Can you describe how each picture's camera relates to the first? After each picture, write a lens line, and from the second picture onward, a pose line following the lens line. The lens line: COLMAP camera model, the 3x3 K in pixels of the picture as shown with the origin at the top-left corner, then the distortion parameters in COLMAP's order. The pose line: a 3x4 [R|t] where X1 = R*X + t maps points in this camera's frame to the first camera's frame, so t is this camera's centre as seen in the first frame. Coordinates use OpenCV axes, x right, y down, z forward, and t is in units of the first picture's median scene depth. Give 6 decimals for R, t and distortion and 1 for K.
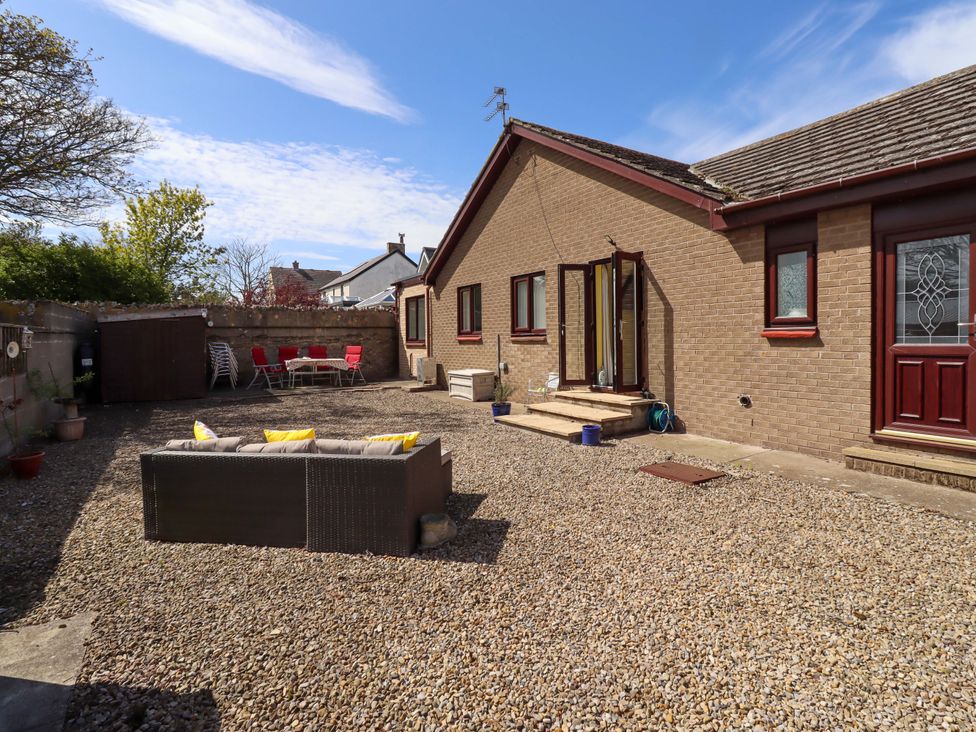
lens RADIAL K [[509.1, 0, 537.4], [0, 509.1, 339.4], [0, 0, 1]] dist [-0.000930, 0.002183]
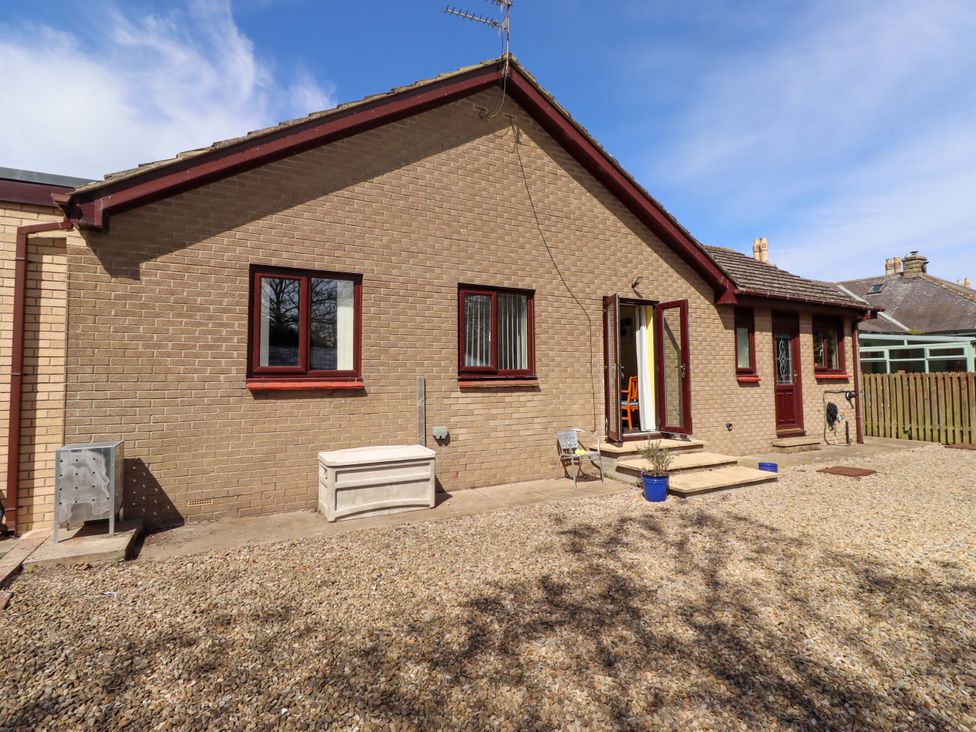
lens RADIAL K [[509.1, 0, 491.2], [0, 509.1, 348.8], [0, 0, 1]] dist [-0.000930, 0.002183]
pose [[0.104543, 0.068960, 0.992127, -0.634640], [0.010585, 0.997459, -0.070447, -0.000633], [-0.994464, 0.017867, 0.103547, 0.878264]]
